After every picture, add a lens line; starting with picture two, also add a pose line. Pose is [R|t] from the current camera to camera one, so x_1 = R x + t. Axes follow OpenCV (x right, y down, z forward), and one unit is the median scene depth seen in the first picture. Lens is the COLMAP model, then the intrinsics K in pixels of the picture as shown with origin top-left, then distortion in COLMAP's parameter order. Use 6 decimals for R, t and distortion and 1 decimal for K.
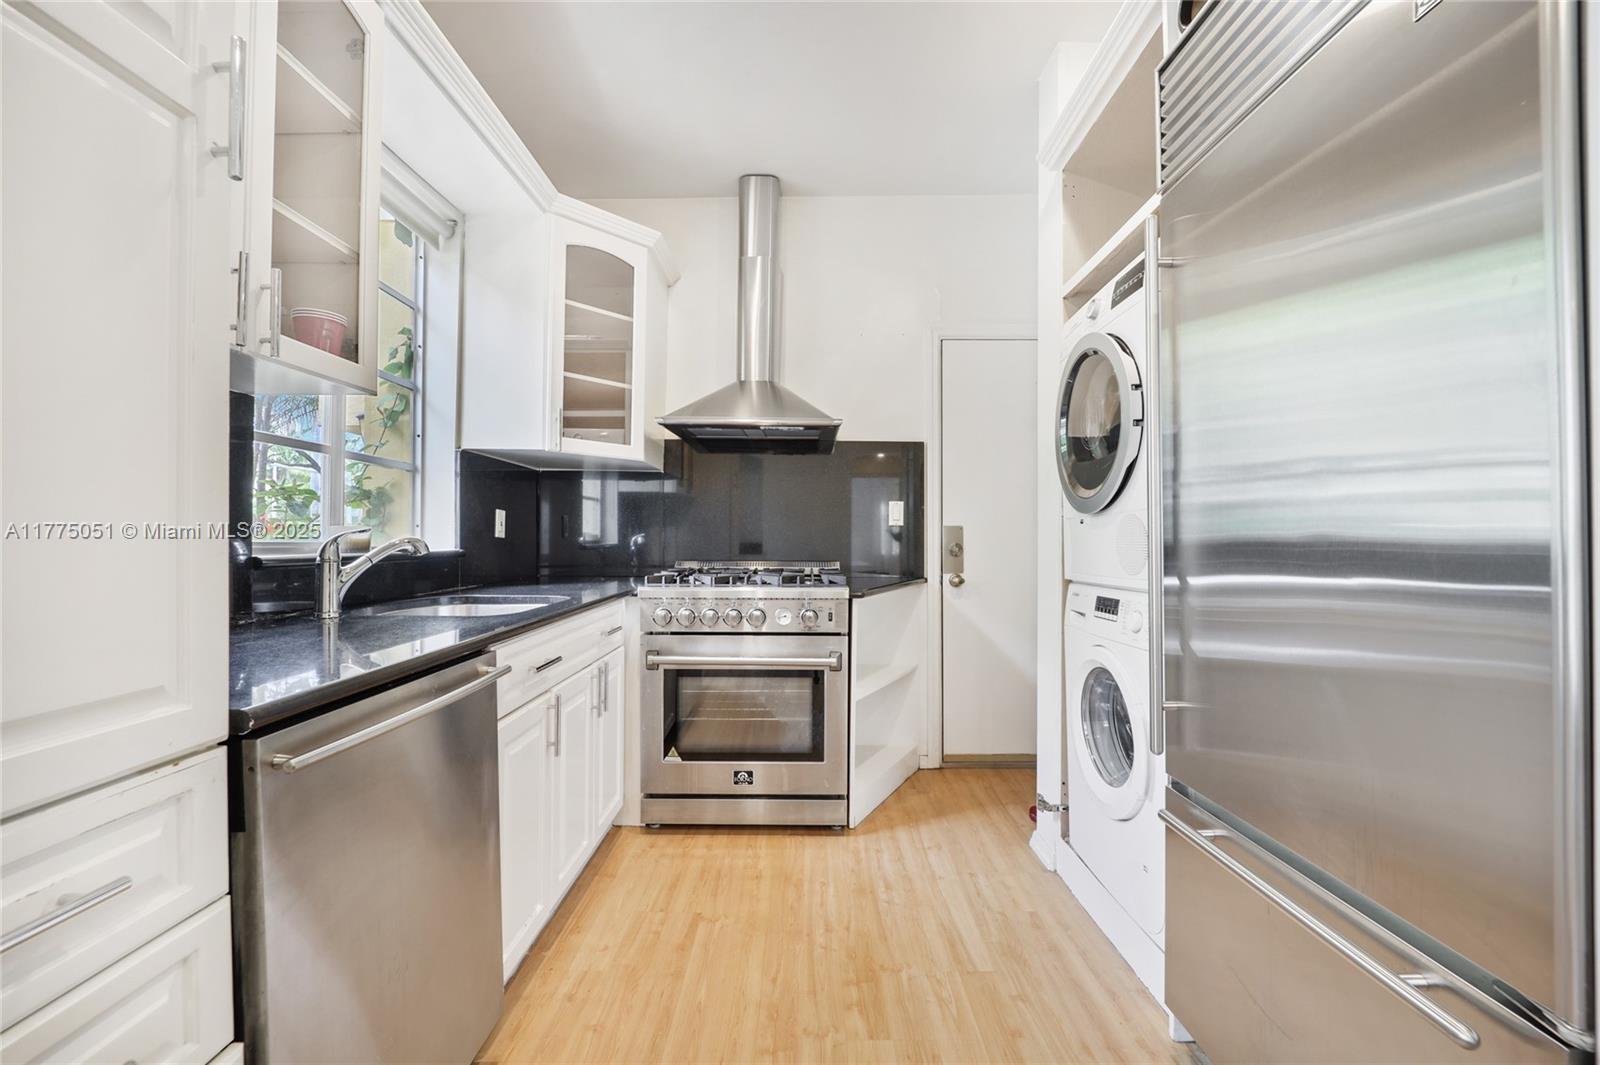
lens RADIAL K [[649.7, 0, 797.4], [0, 649.7, 536.6], [0, 0, 1]] dist [-0.011350, 0.000219]
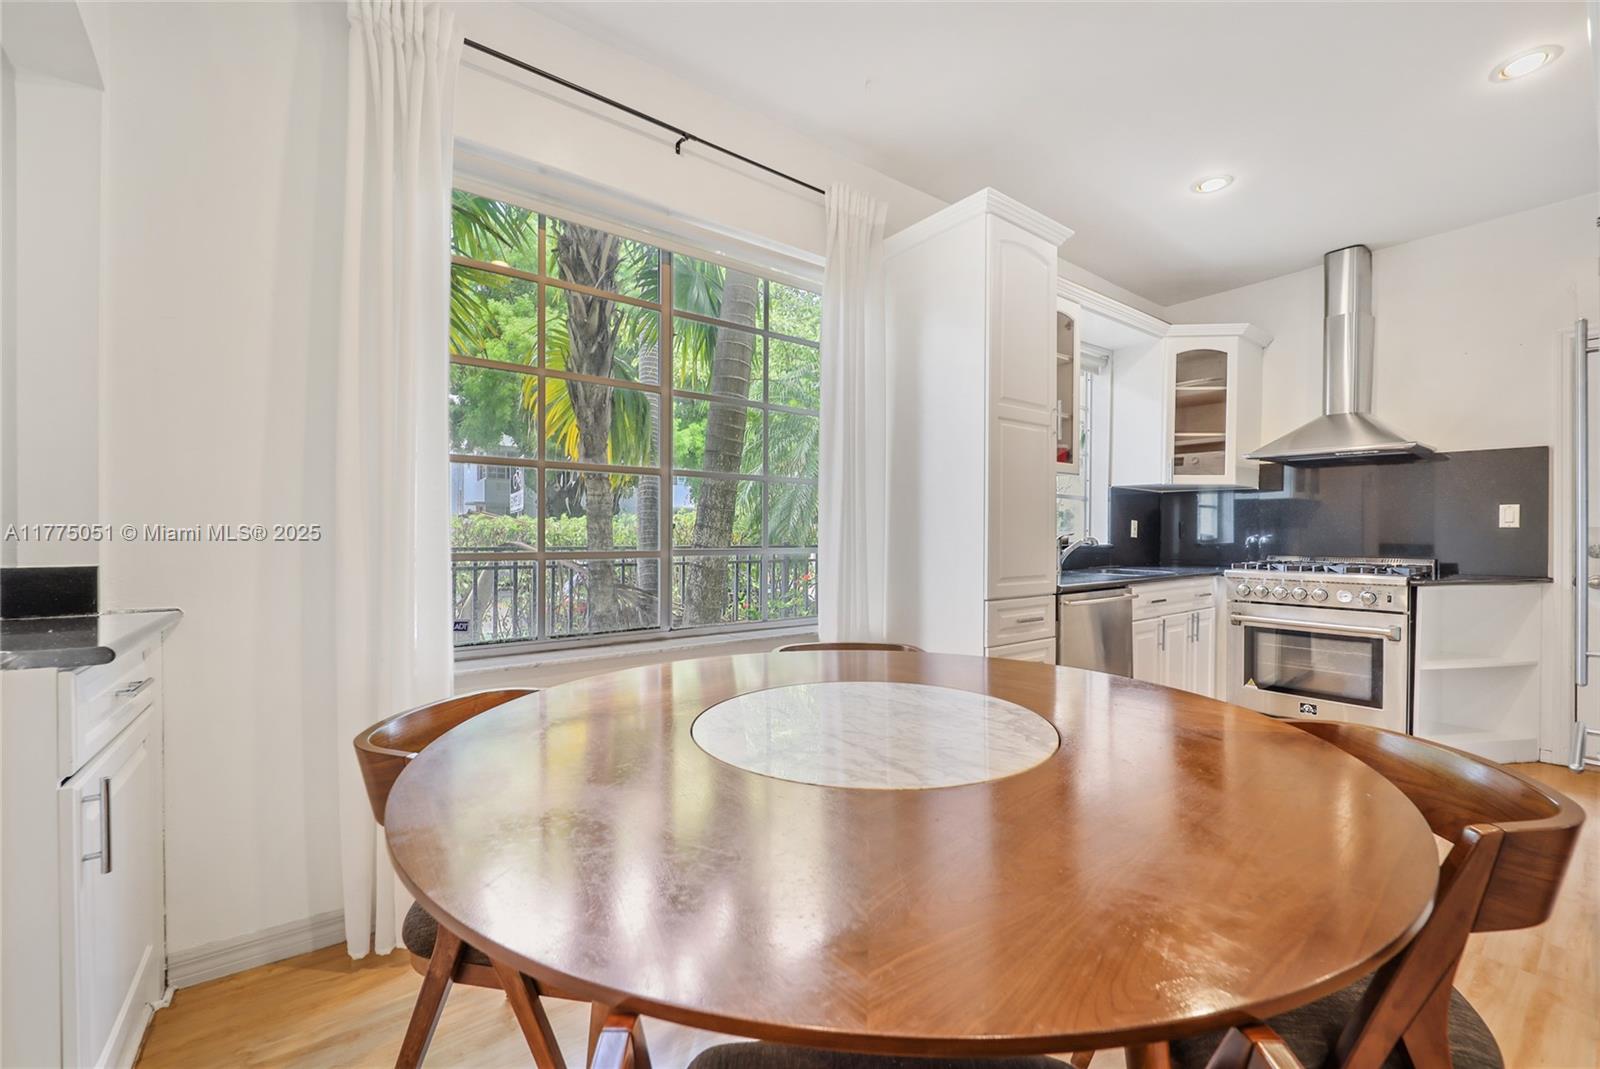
lens RADIAL K [[649.7, 0, 797.4], [0, 649.7, 538.6], [0, 0, 1]] dist [-0.011350, 0.000219]
pose [[0.613496, 0.005835, -0.789676, 0.335520], [-0.002148, 0.999981, 0.005720, -0.003207], [0.789695, -0.001813, 0.613498, -0.725590]]
